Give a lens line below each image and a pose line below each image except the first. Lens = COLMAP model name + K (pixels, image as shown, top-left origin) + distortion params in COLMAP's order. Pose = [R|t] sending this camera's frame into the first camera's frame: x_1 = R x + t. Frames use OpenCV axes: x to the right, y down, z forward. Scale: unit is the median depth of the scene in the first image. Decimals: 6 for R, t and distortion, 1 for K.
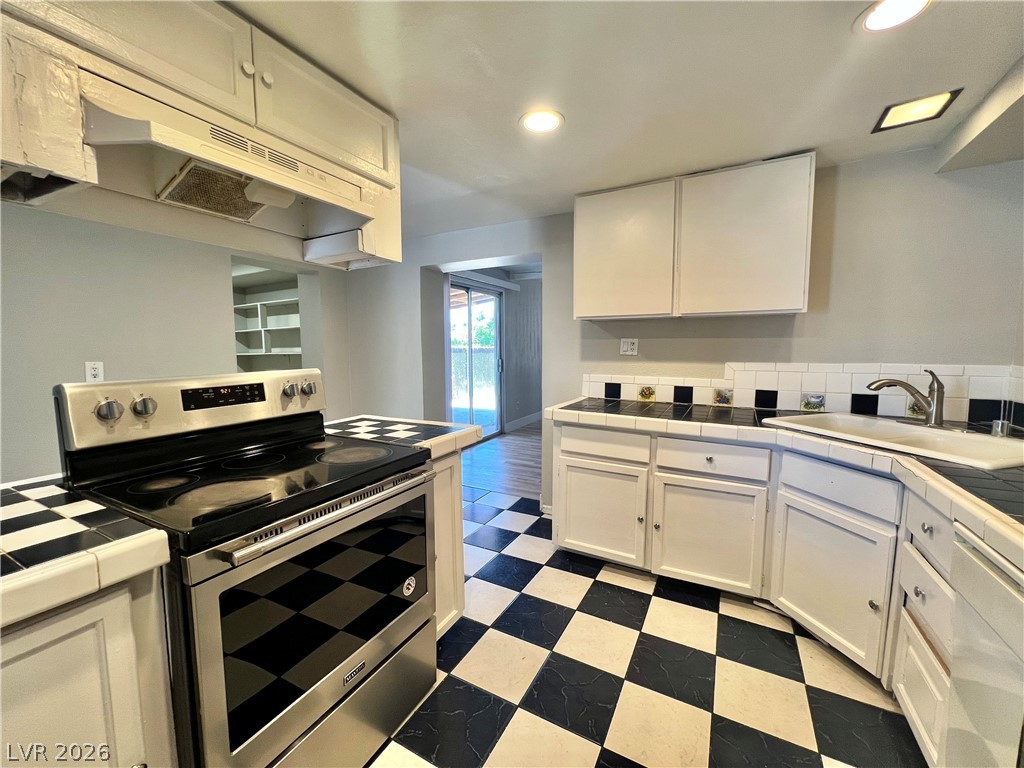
lens RADIAL K [[408.7, 0, 510.2], [0, 408.7, 382.9], [0, 0, 1]] dist [-0.004716, -0.000142]
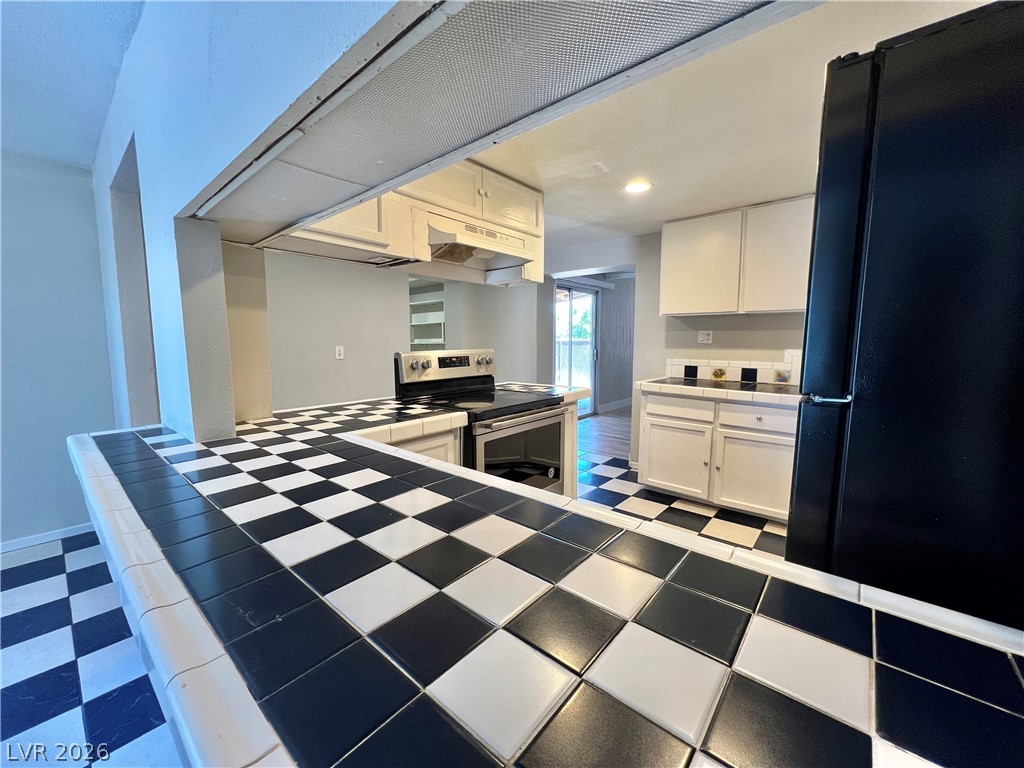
lens RADIAL K [[408.7, 0, 510.2], [0, 408.7, 382.9], [0, 0, 1]] dist [-0.004716, -0.000142]
pose [[0.977307, 0.024341, -0.210423, -0.036892], [-0.020967, 0.999614, 0.018250, 0.051997], [0.210786, -0.013424, 0.977440, -0.444326]]
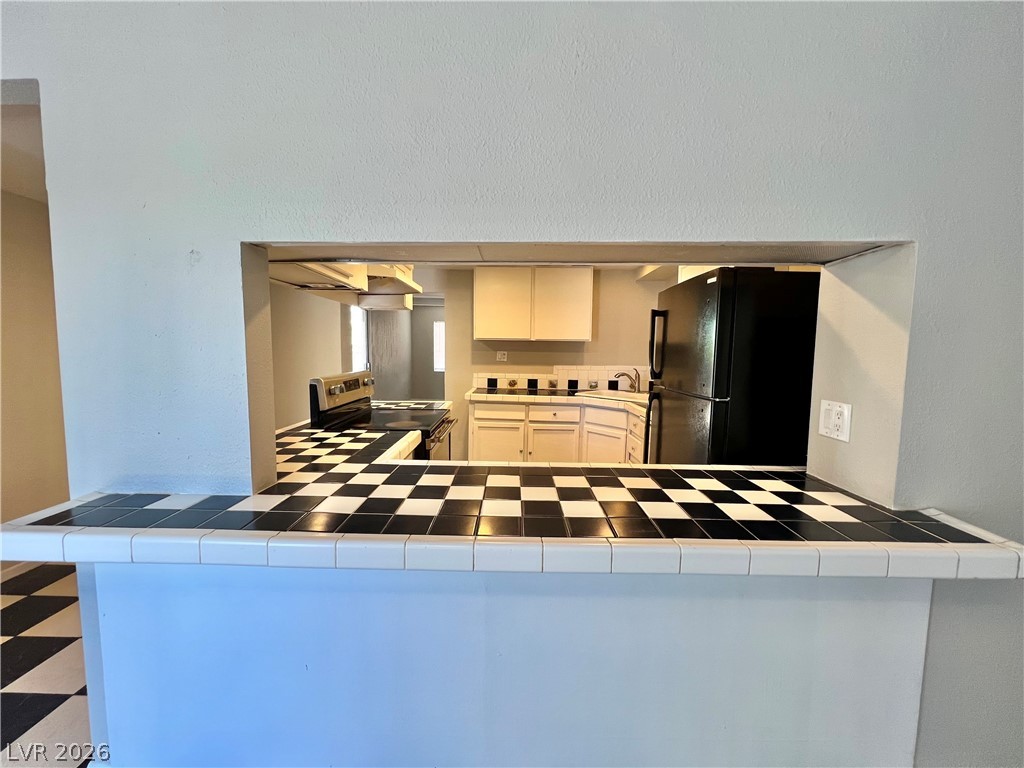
lens RADIAL K [[408.7, 0, 510.2], [0, 408.7, 382.9], [0, 0, 1]] dist [-0.004716, -0.000142]
pose [[0.882655, -0.023173, 0.469451, -0.553786], [0.025830, 0.999666, 0.000781, 0.023669], [-0.469312, 0.011436, 0.882958, -0.576447]]
